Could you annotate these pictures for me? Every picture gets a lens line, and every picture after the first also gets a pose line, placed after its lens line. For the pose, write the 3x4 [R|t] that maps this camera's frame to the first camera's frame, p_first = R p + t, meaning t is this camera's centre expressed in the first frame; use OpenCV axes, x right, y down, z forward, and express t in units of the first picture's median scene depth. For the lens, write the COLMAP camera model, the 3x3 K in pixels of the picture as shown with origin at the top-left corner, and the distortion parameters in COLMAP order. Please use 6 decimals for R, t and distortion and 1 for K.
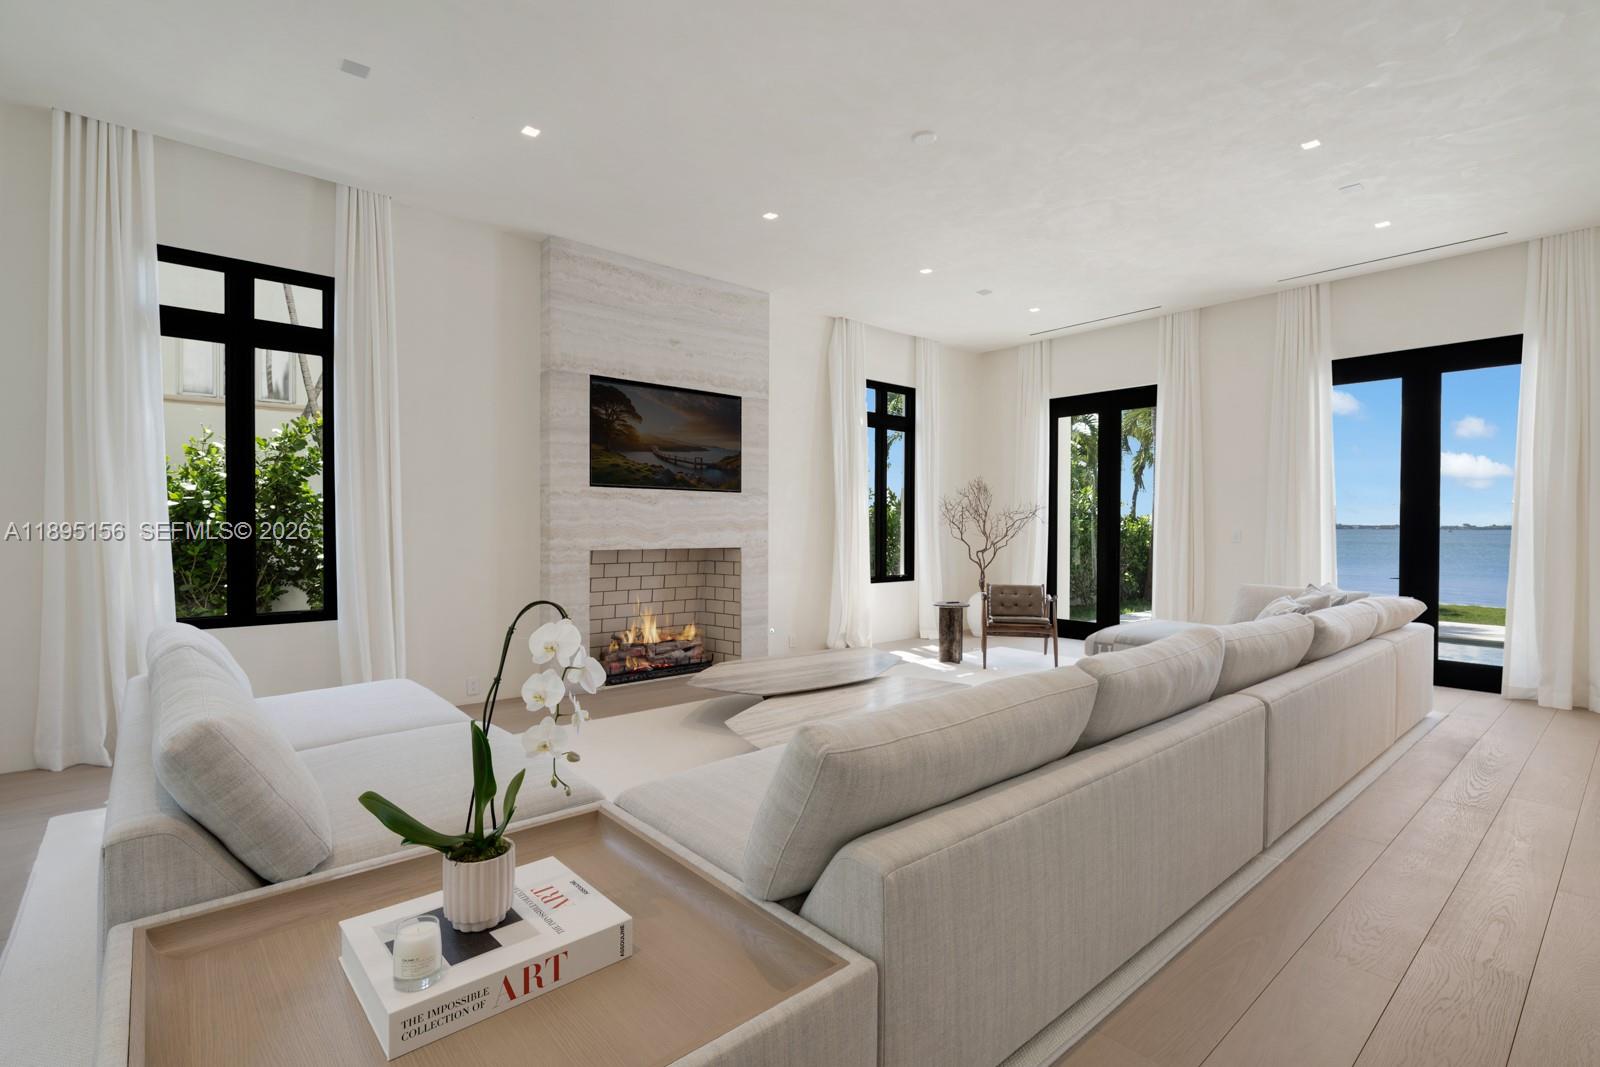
lens RADIAL K [[749.6, 0, 800.0], [0, 749.6, 533.5], [0, 0, 1]] dist [-0.001540, -0.000759]
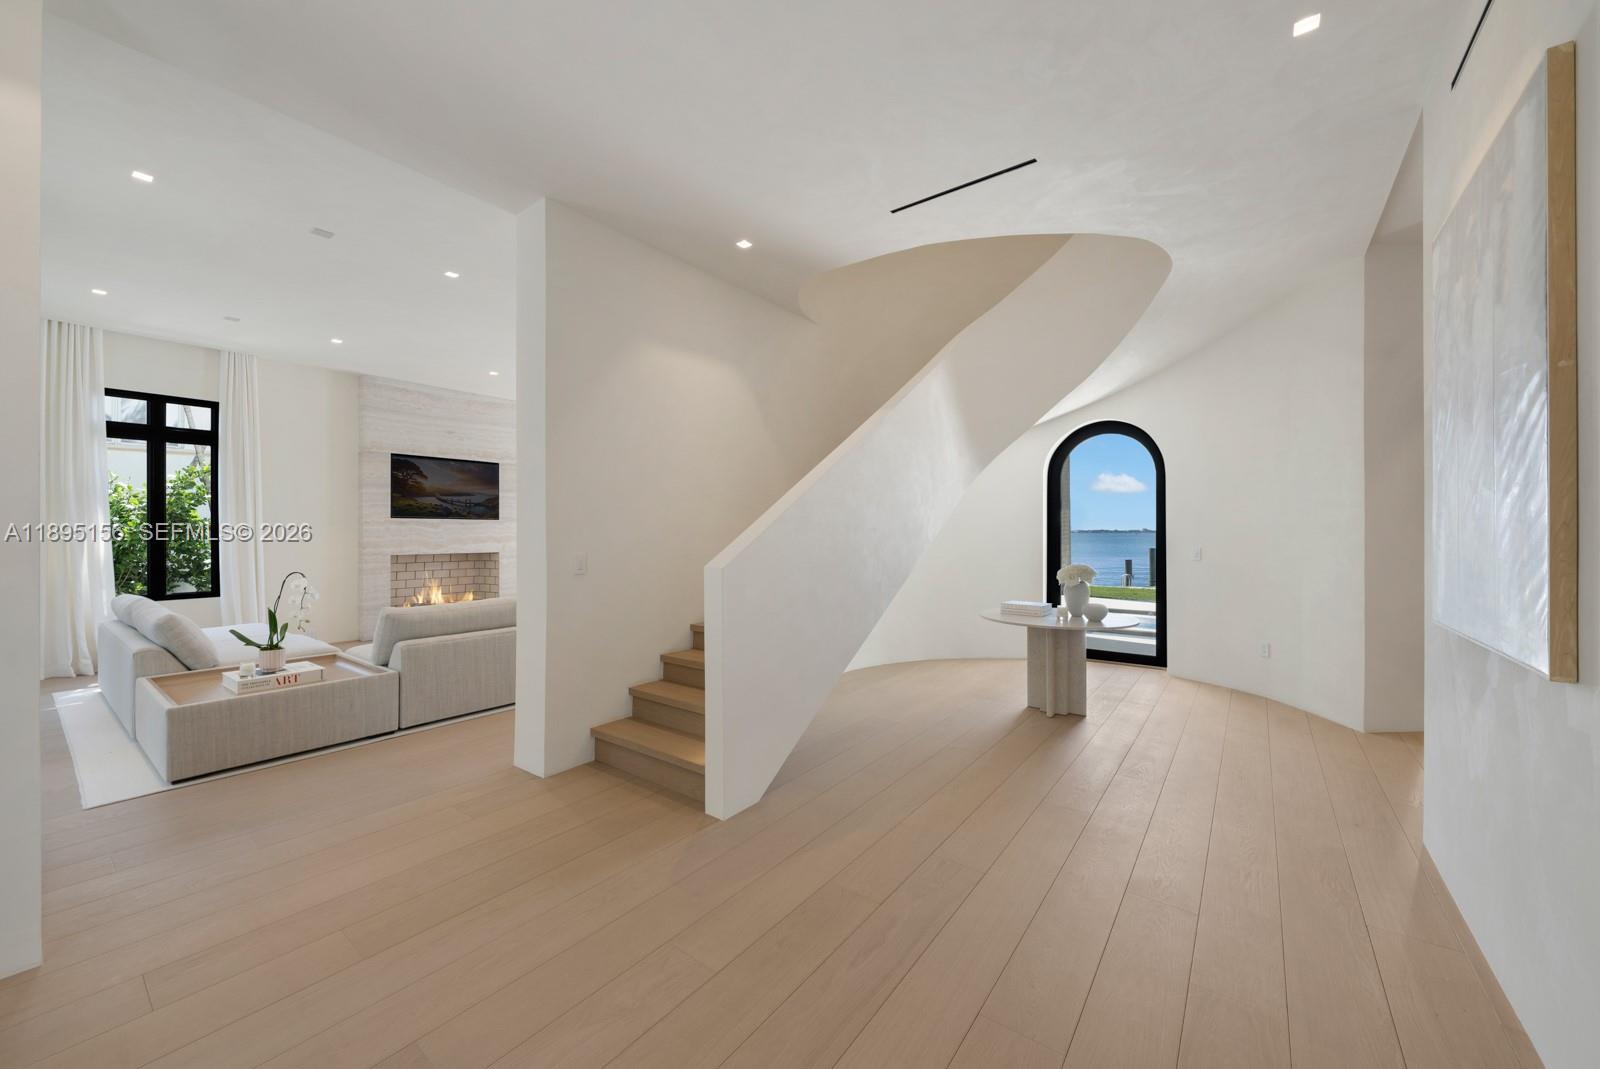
lens RADIAL K [[608.6, 0, 783.8], [0, 608.6, 529.0], [0, 0, 1]] dist [0.001298, 0.000431]
pose [[0.980987, -0.004062, 0.194030, 0.334366], [0.006855, 0.999882, -0.013727, -0.012113], [-0.193952, 0.014797, 0.980899, -0.548235]]
